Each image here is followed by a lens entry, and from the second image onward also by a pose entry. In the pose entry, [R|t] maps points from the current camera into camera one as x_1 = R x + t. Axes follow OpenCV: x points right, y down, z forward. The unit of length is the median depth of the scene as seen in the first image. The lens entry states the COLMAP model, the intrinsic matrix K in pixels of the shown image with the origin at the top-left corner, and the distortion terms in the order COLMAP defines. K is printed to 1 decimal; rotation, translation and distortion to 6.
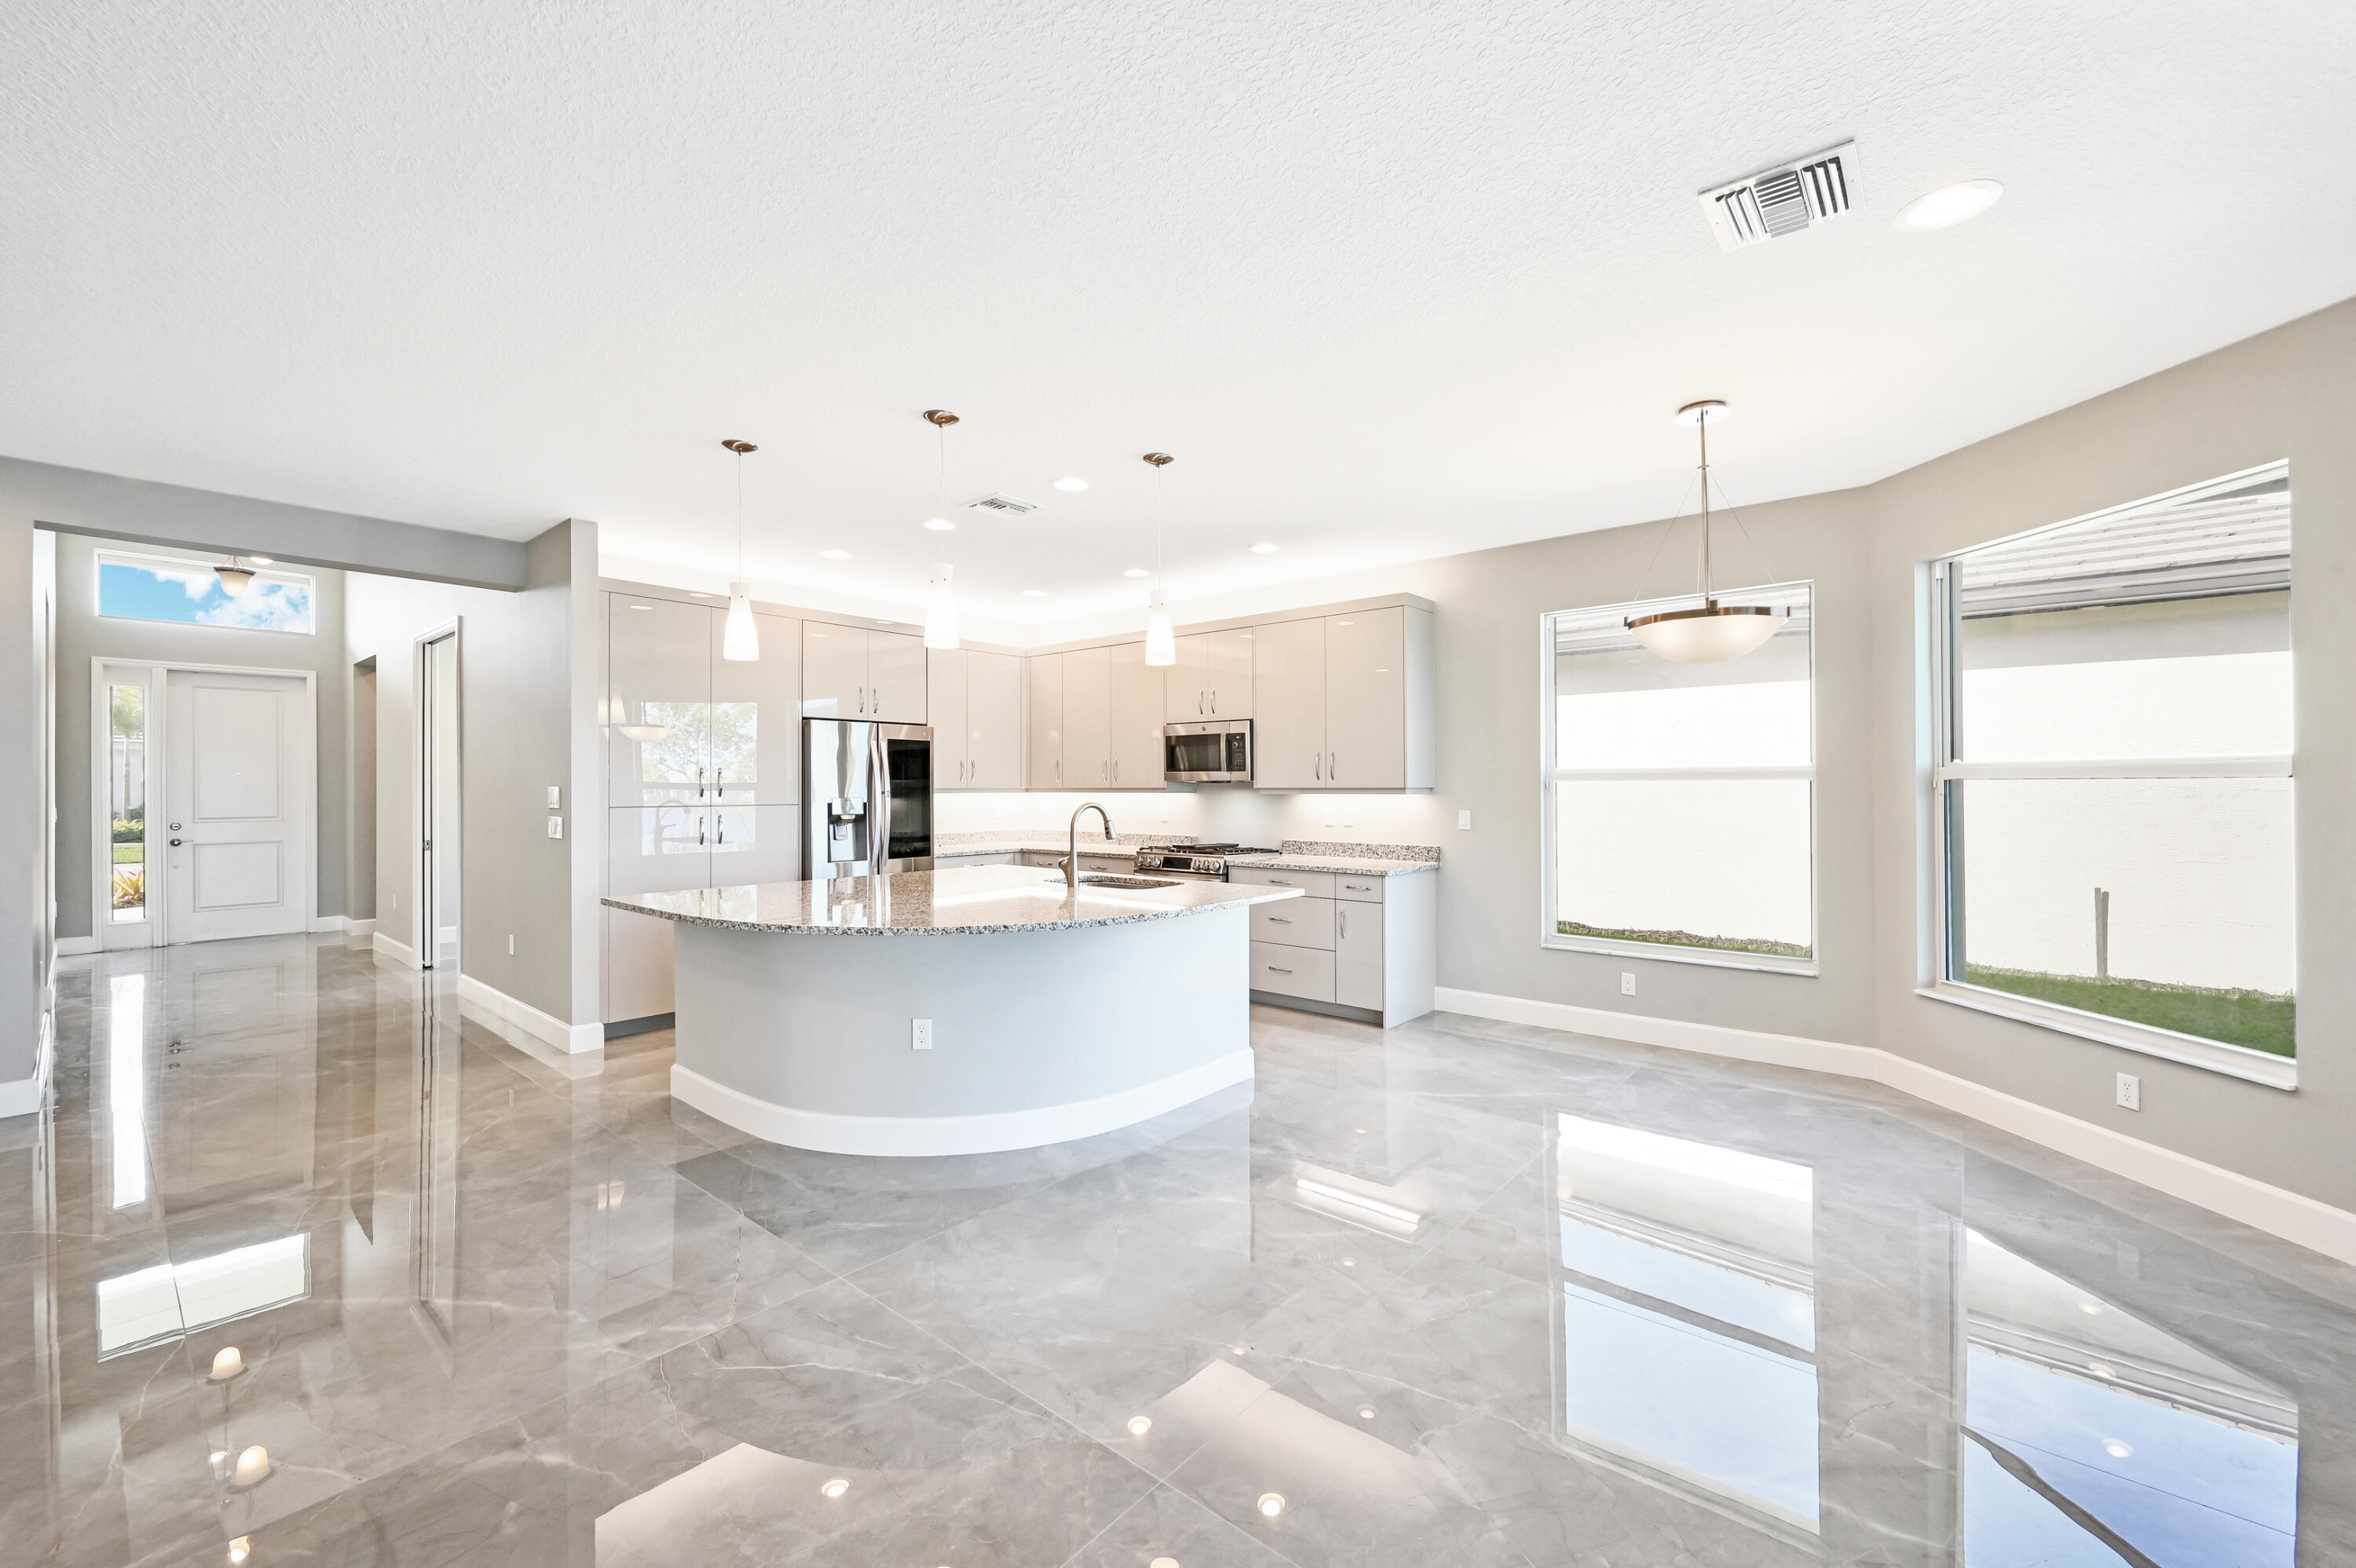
lens RADIAL K [[931.8, 0, 1184.4], [0, 931.8, 789.6], [0, 0, 1]] dist [-0.002824, -0.000375]
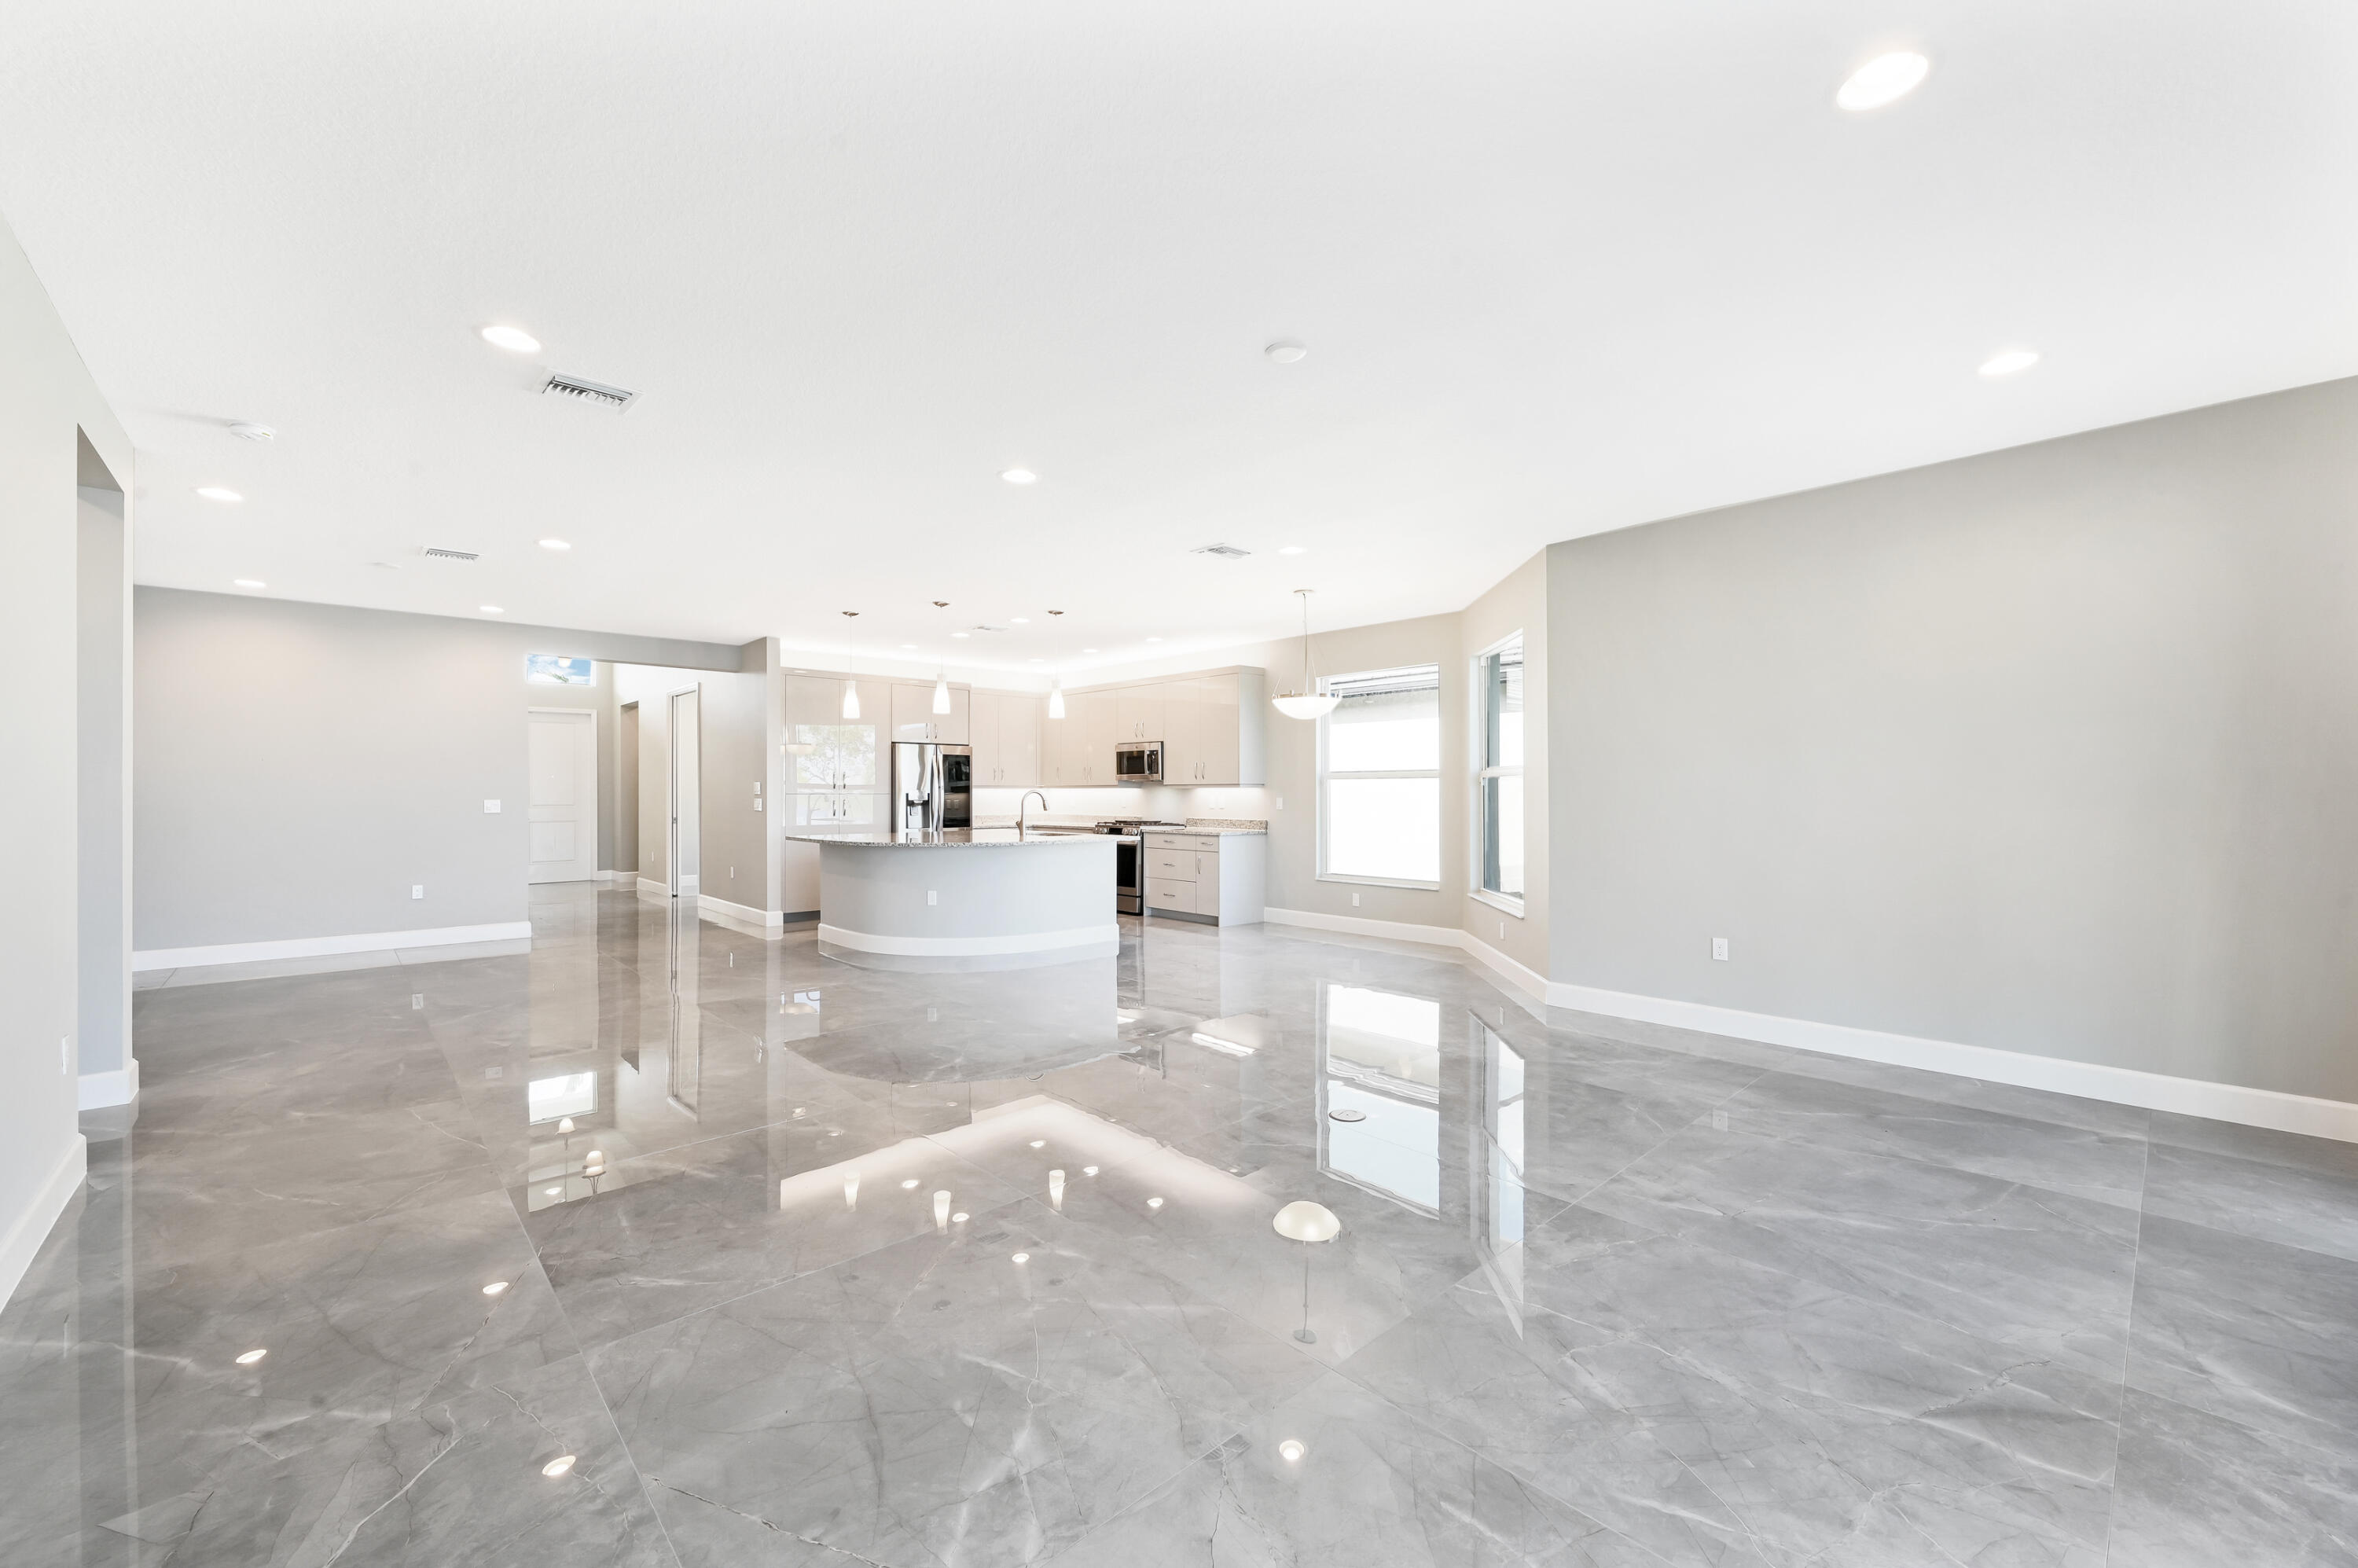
lens RADIAL K [[941.4, 0, 1188.3], [0, 941.4, 796.9], [0, 0, 1]] dist [0.000390, 0.000128]
pose [[0.992180, 0.001657, -0.124801, 0.325929], [-0.001218, 0.999993, 0.003592, 0.014220], [0.124806, -0.003412, 0.992175, -0.604452]]
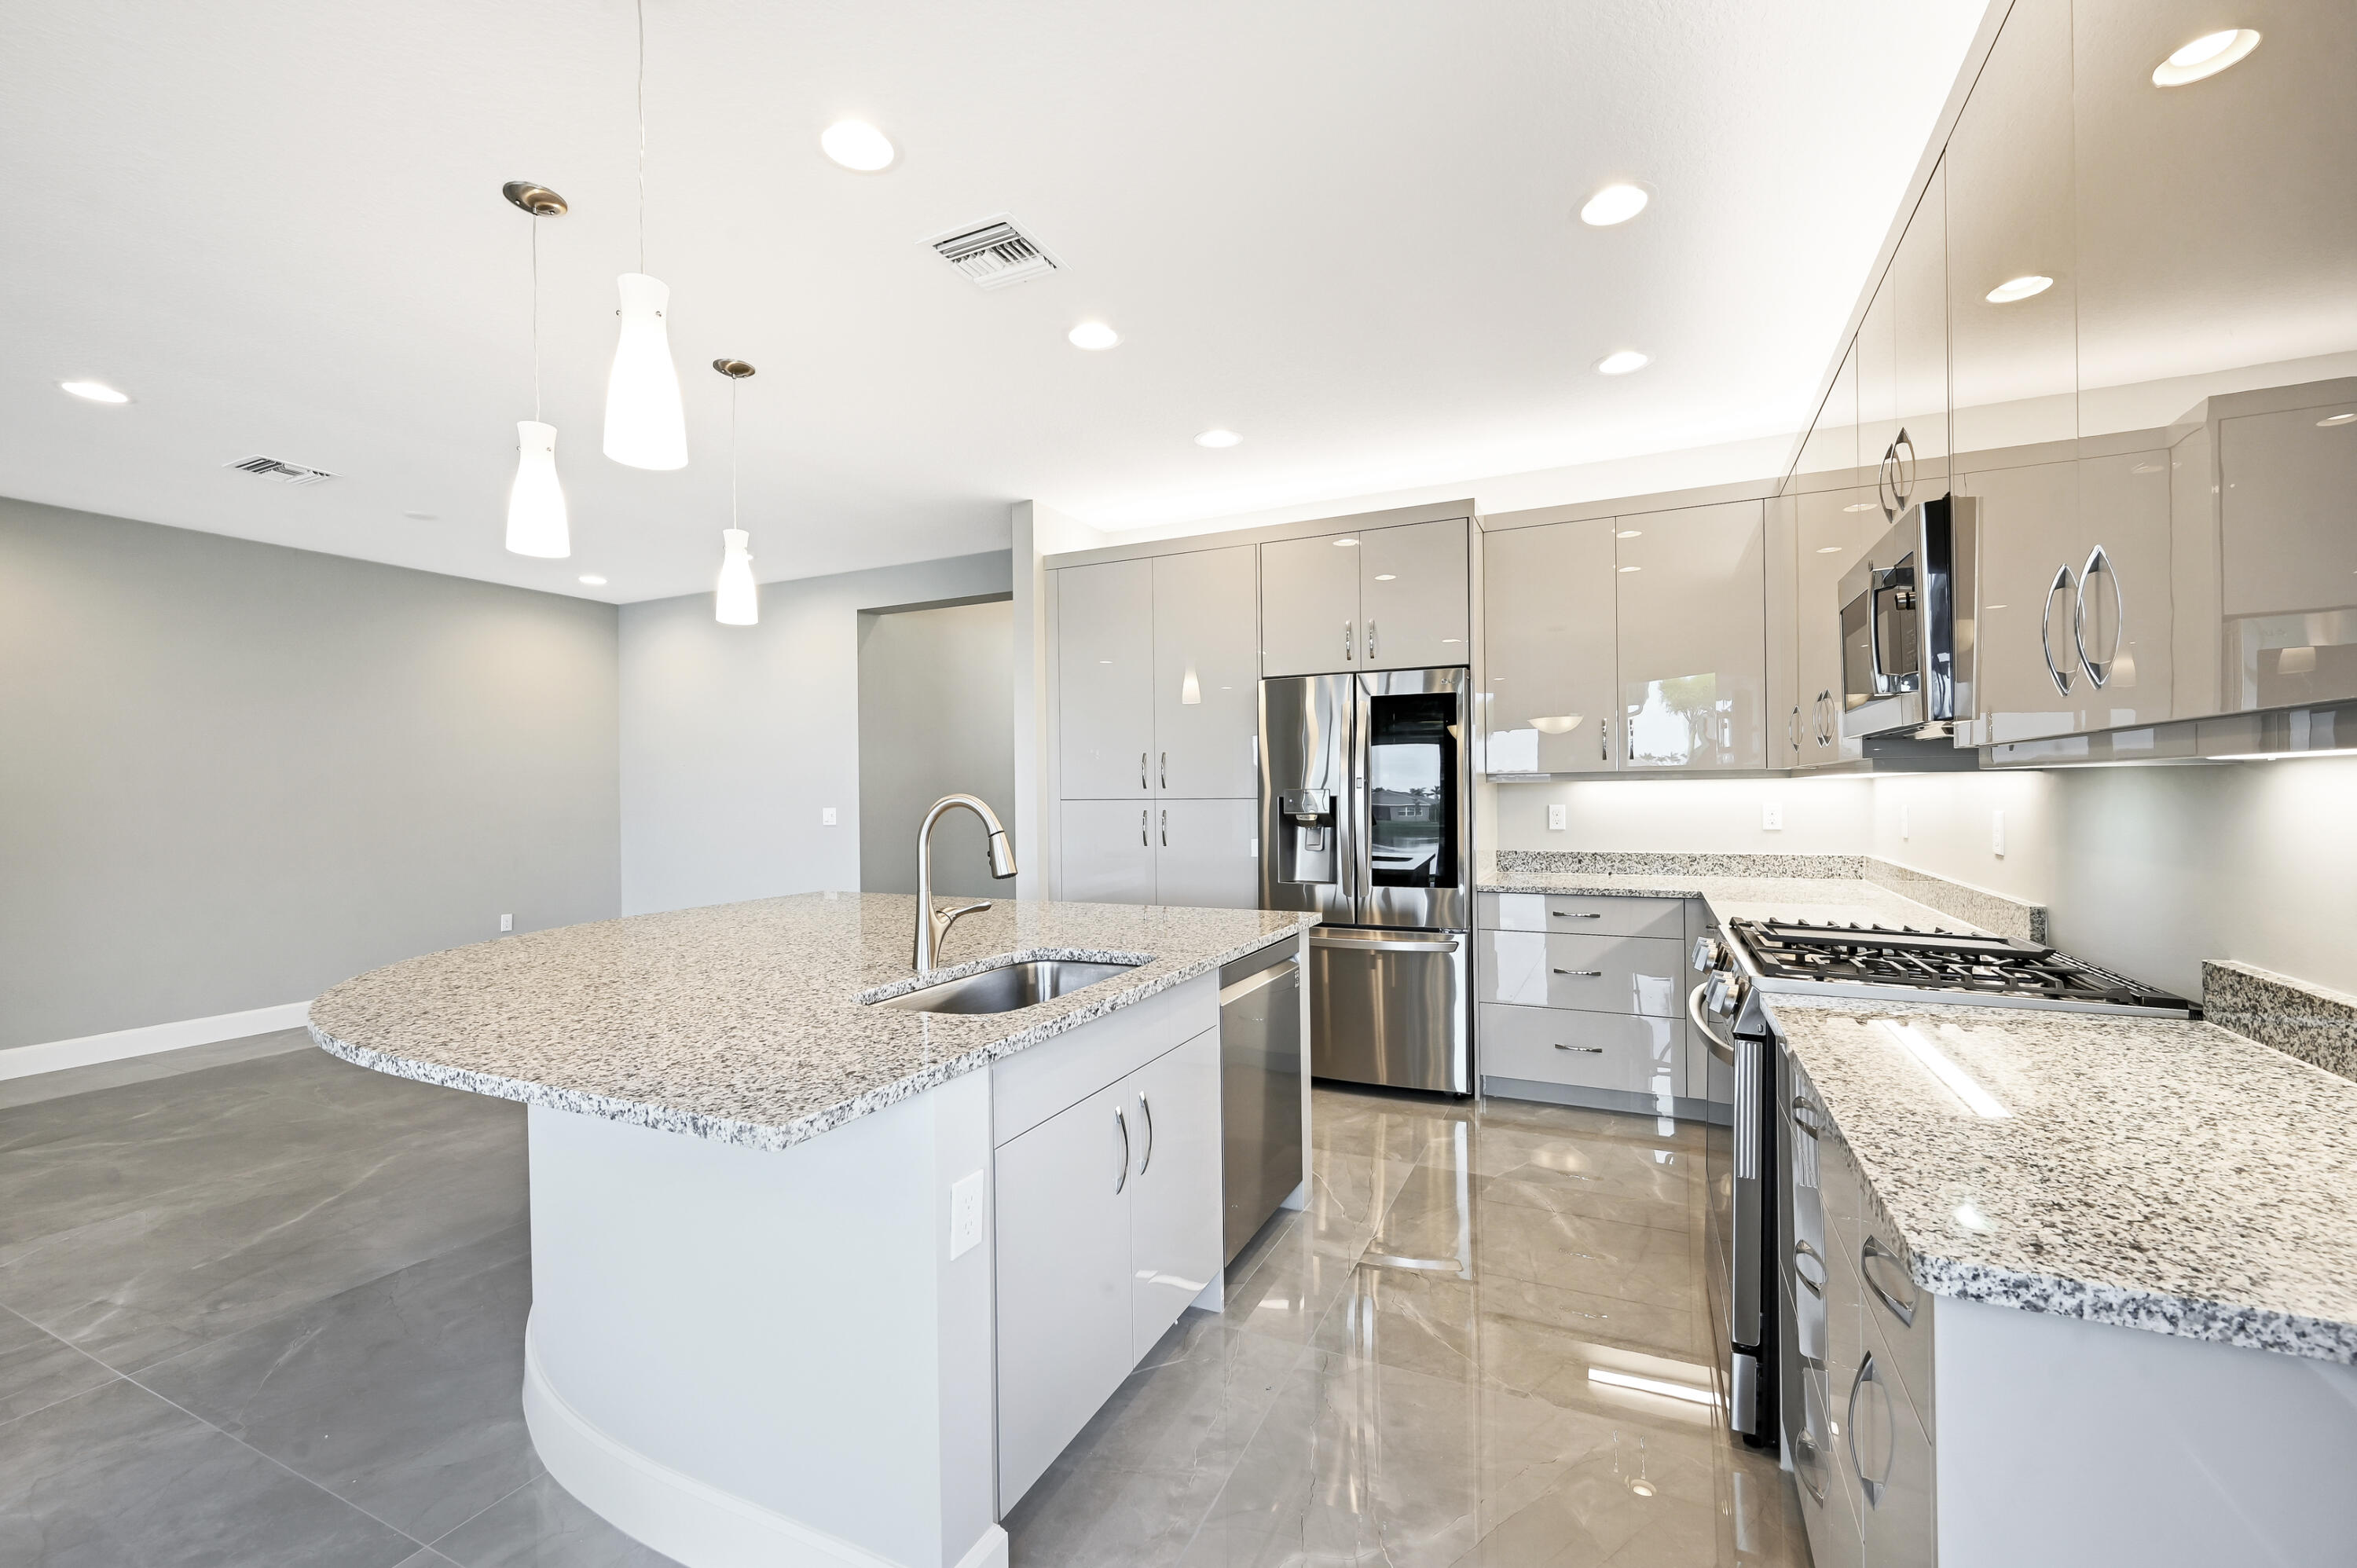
lens RADIAL K [[967.5, 0, 1182.8], [0, 967.5, 792.0], [0, 0, 1]] dist [0.000007, -0.000012]
pose [[0.260303, 0.001193, -0.965526, 0.298043], [0.007086, 0.999970, 0.003146, 0.008912], [0.965501, -0.007661, 0.260287, 0.734727]]
